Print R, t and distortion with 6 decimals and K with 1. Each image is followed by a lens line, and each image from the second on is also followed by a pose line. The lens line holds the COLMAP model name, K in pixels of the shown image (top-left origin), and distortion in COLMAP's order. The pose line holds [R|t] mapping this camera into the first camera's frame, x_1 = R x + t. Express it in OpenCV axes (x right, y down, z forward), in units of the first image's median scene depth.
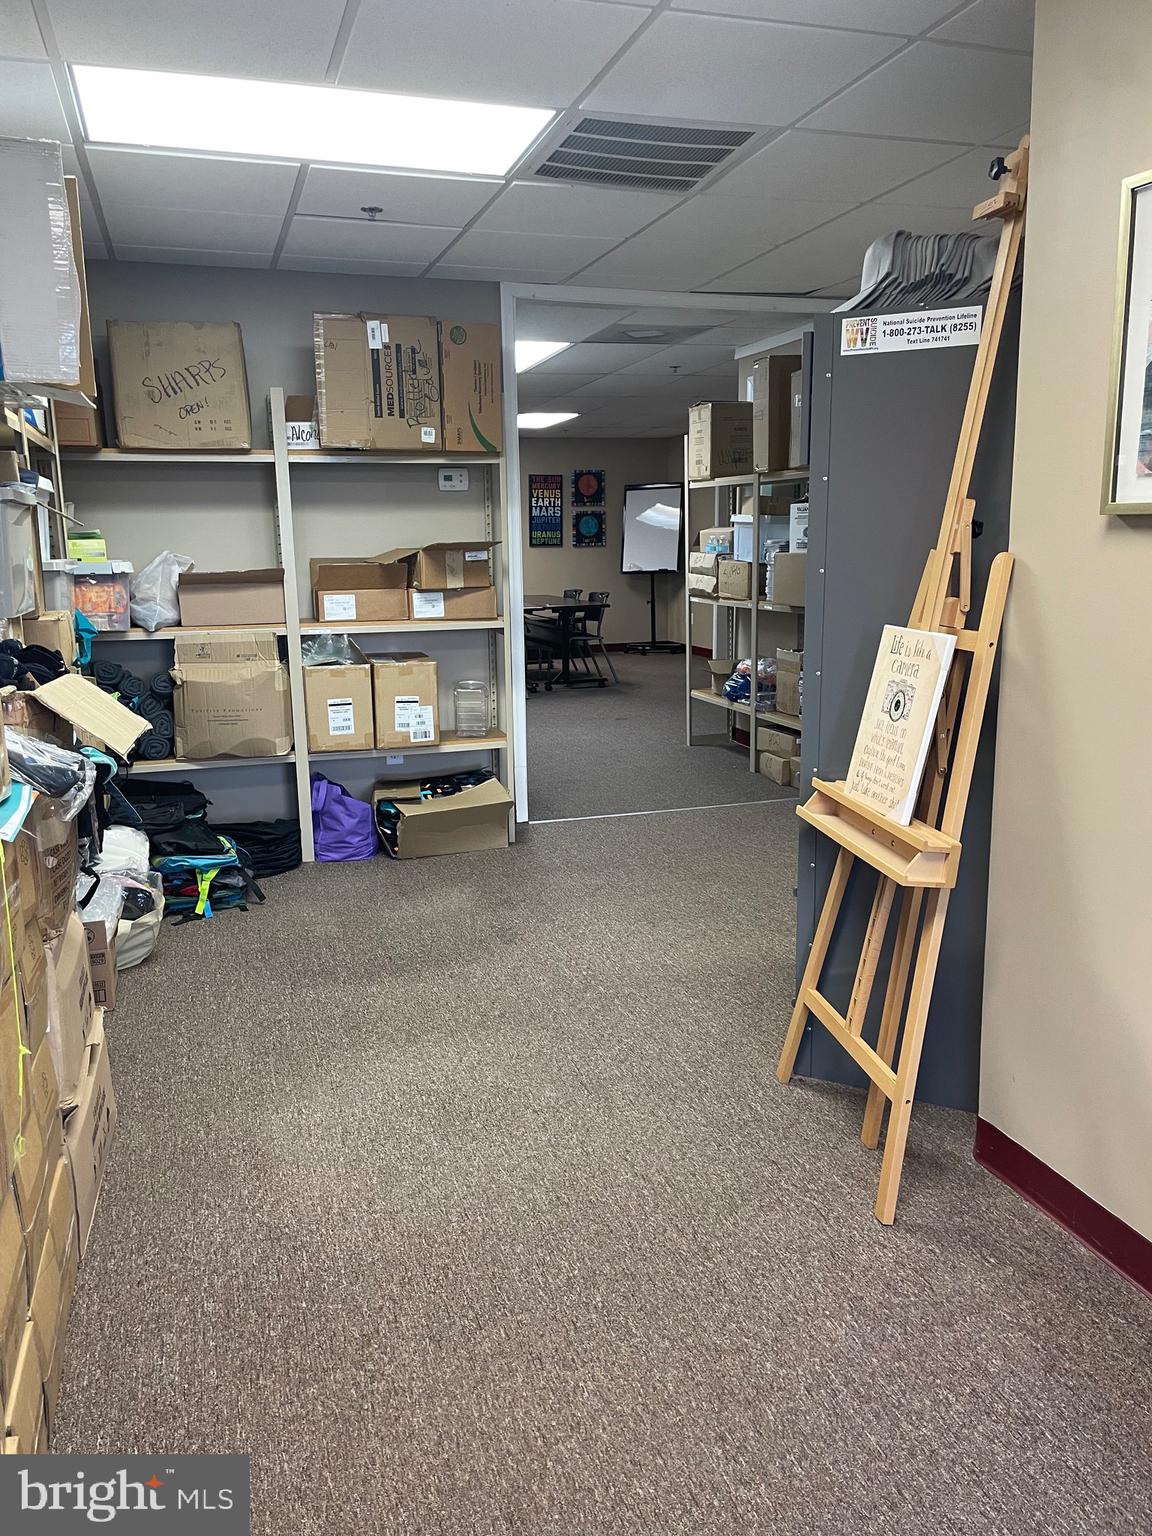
lens RADIAL K [[1177.0, 0, 568.8], [0, 1177.0, 773.1], [0, 0, 1]] dist [0.067326, -0.067139]
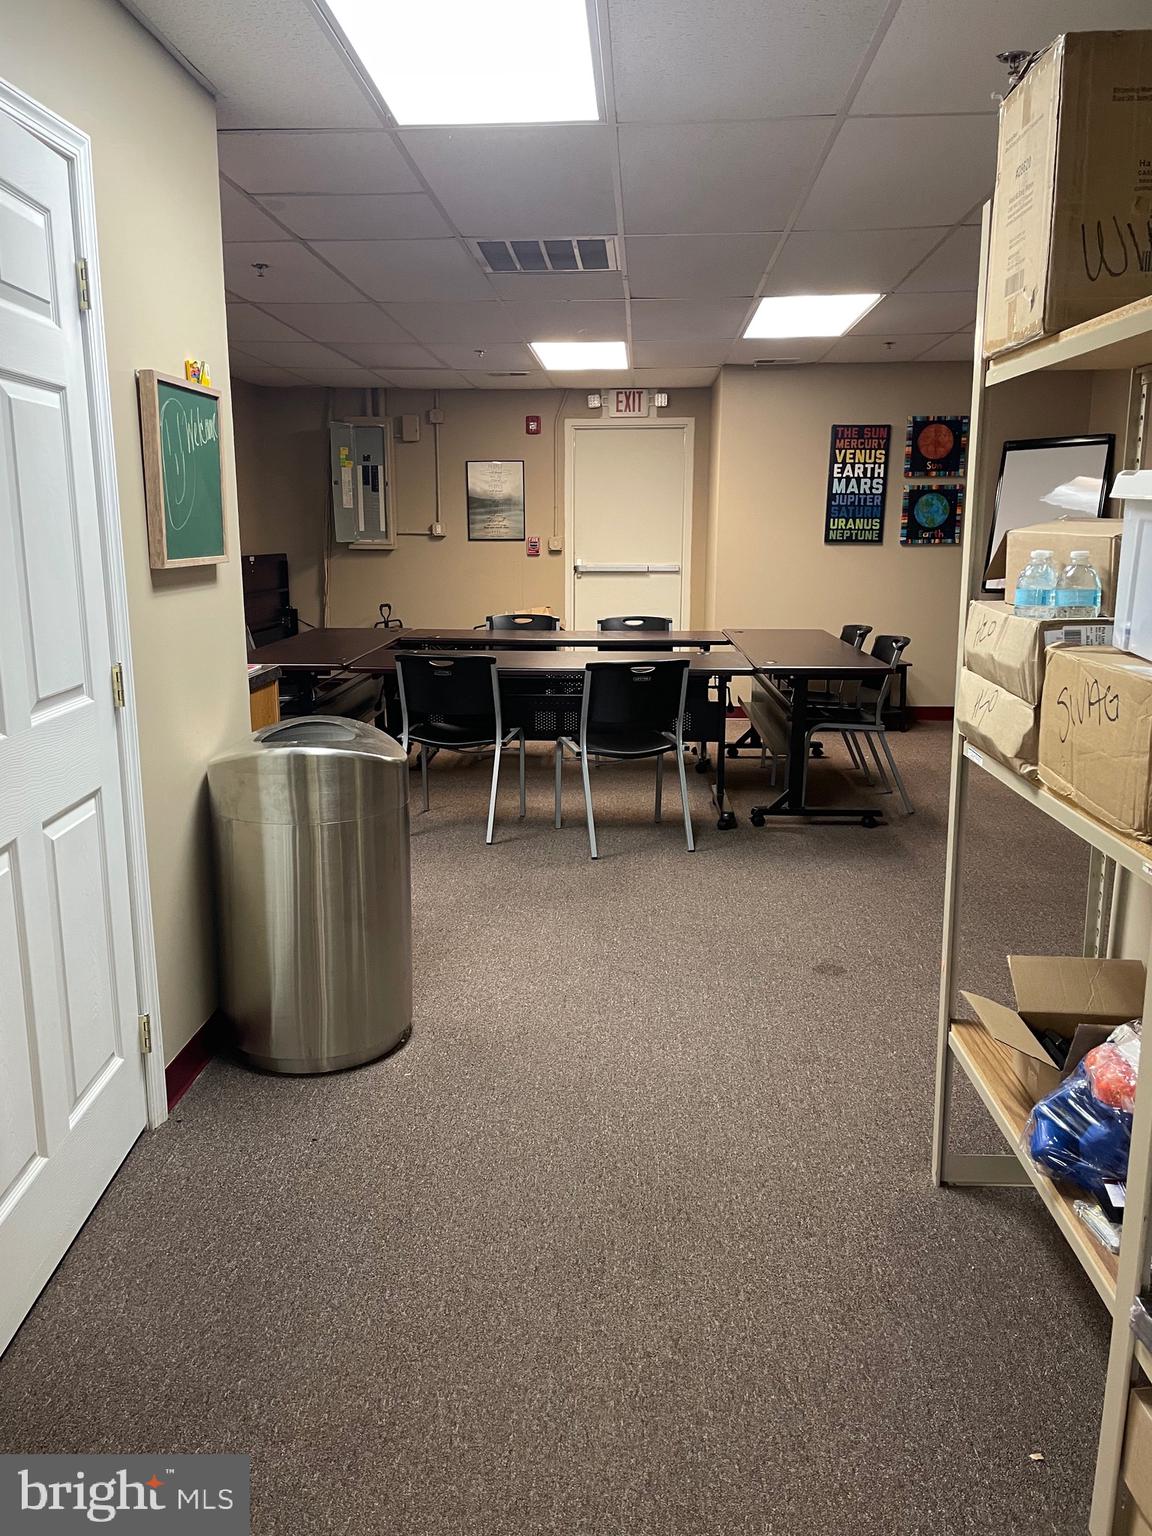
lens RADIAL K [[1177.0, 0, 575.0], [0, 1177.0, 775.3], [0, 0, 1]] dist [0.067326, -0.067139]
pose [[0.937163, 0.088738, -0.337419, 0.117799], [-0.083463, 0.996055, 0.030138, -0.147521], [0.338763, -0.000082, 0.940872, 0.699869]]
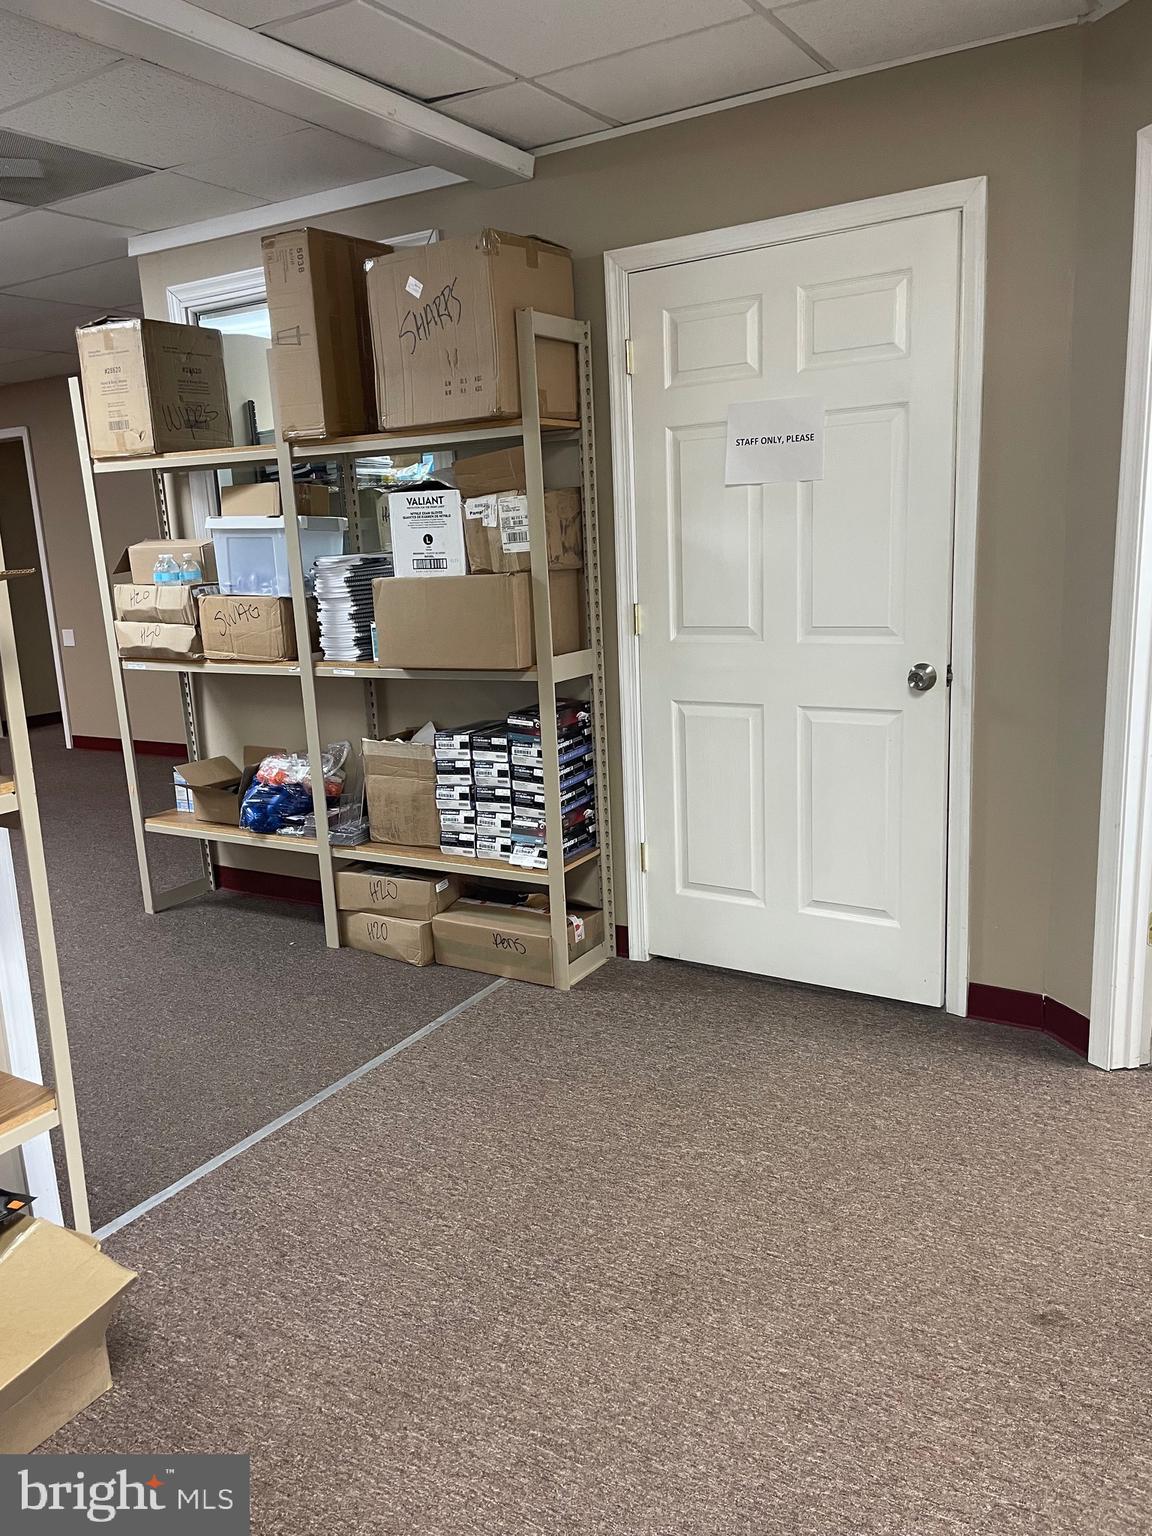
lens RADIAL K [[1177.0, 0, 589.3], [0, 1177.0, 767.2], [0, 0, 1]] dist [0.067326, -0.067139]
pose [[0.749040, -0.149559, 0.645423, -0.111794], [0.163630, 0.985769, 0.038526, -0.087489], [-0.642000, 0.076754, 0.762853, 0.436116]]
